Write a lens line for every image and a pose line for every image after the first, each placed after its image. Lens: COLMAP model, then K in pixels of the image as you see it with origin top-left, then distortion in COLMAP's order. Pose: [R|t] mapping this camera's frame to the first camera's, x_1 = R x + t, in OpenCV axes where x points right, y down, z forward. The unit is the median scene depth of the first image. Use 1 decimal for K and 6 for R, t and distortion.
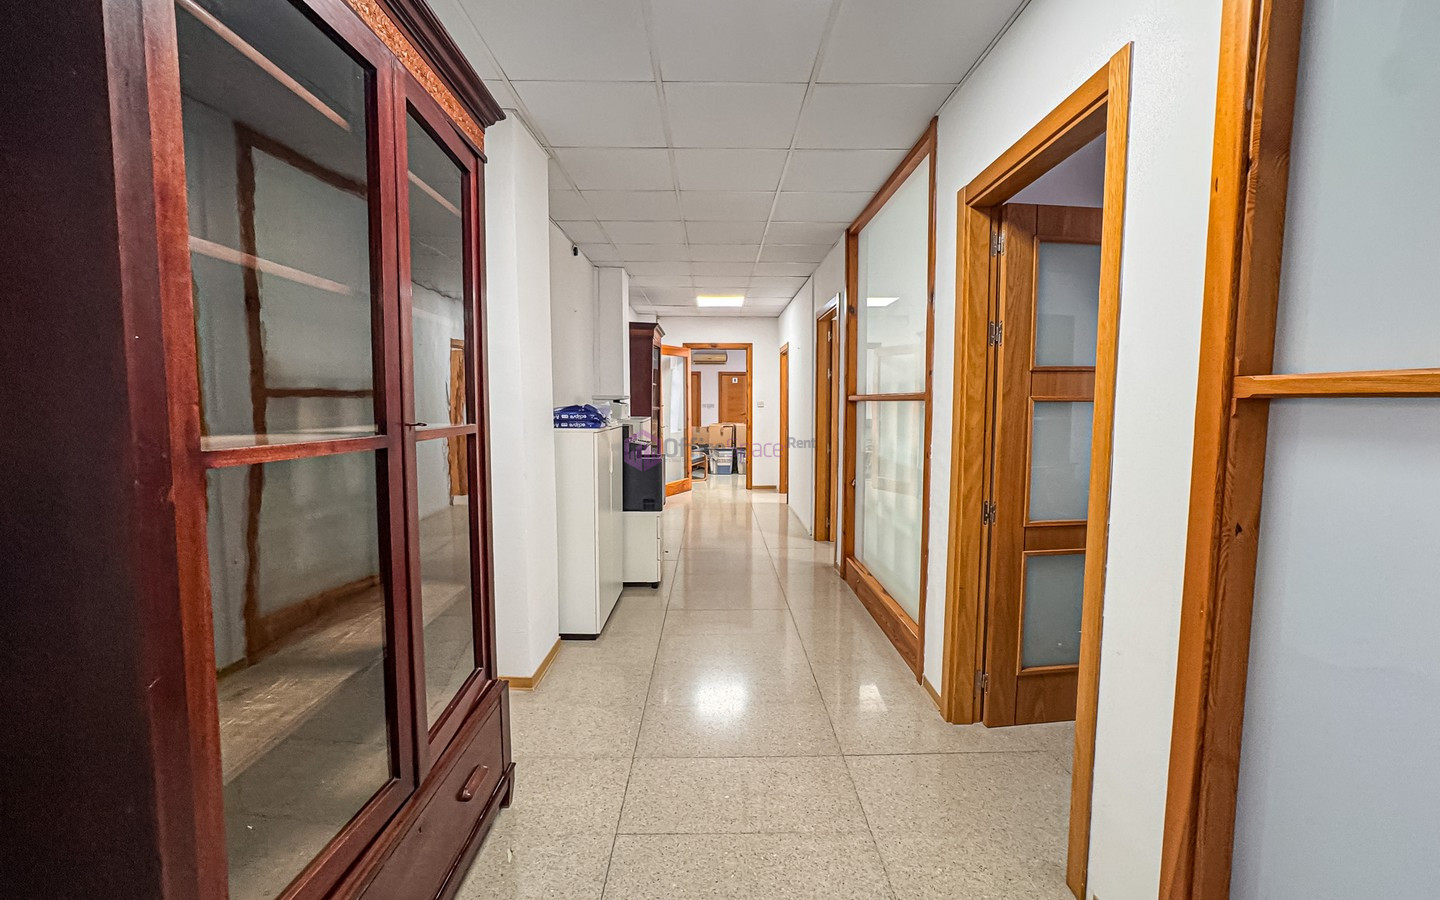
lens RADIAL K [[580.0, 0, 720.9], [0, 580.0, 450.1], [0, 0, 1]] dist [-0.019232, 0.006458]
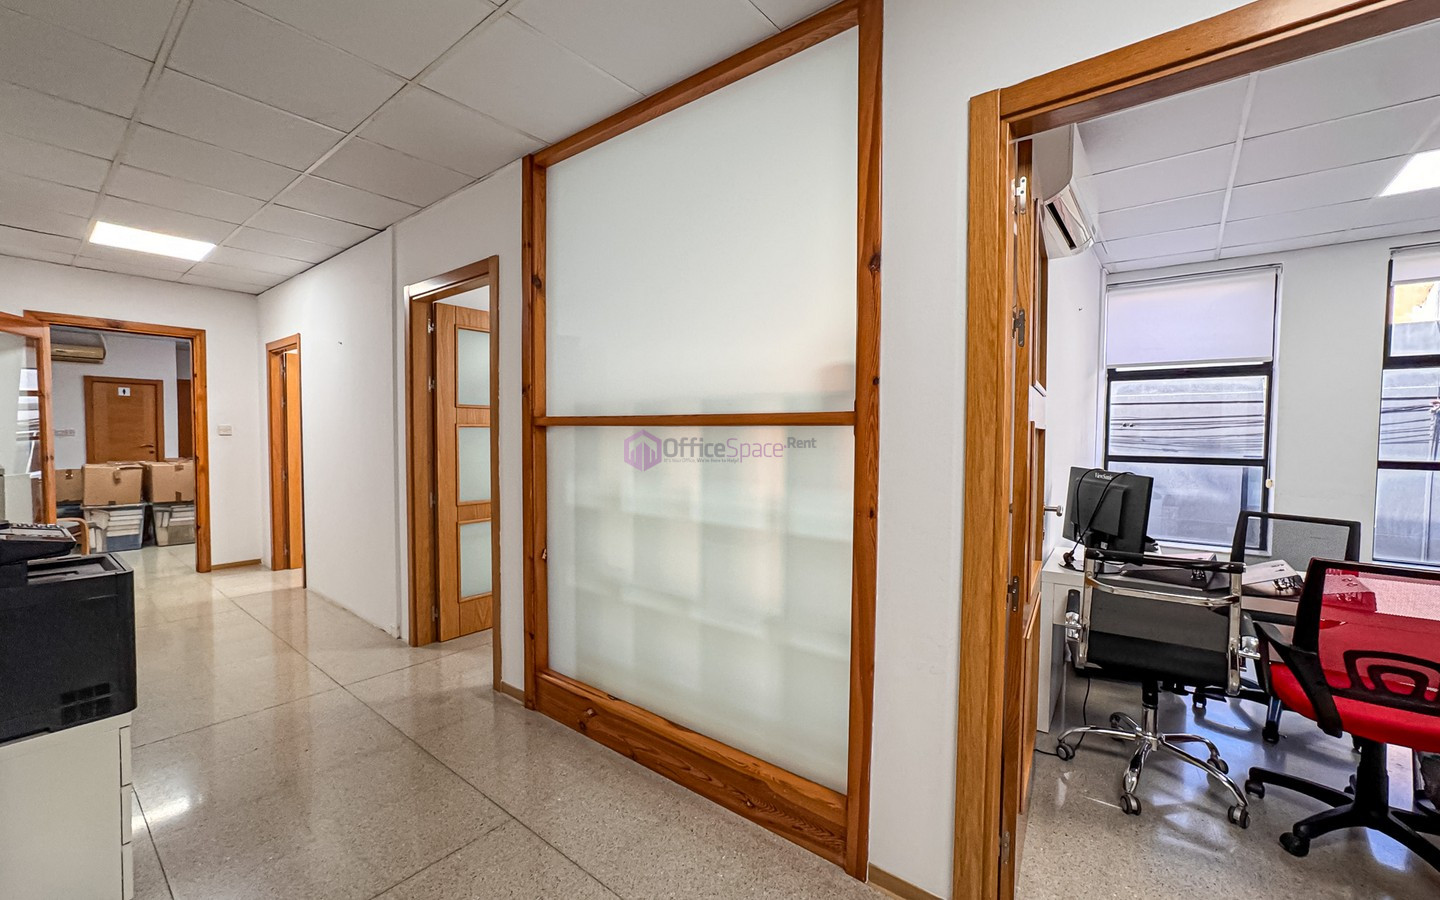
lens RADIAL K [[580.0, 0, 717.7], [0, 580.0, 453.2], [0, 0, 1]] dist [-0.019232, 0.006458]
pose [[0.639186, -0.021310, 0.768757, -0.065975], [0.054660, 0.998347, -0.017772, -0.015674], [-0.767107, 0.053380, 0.639295, 0.209652]]
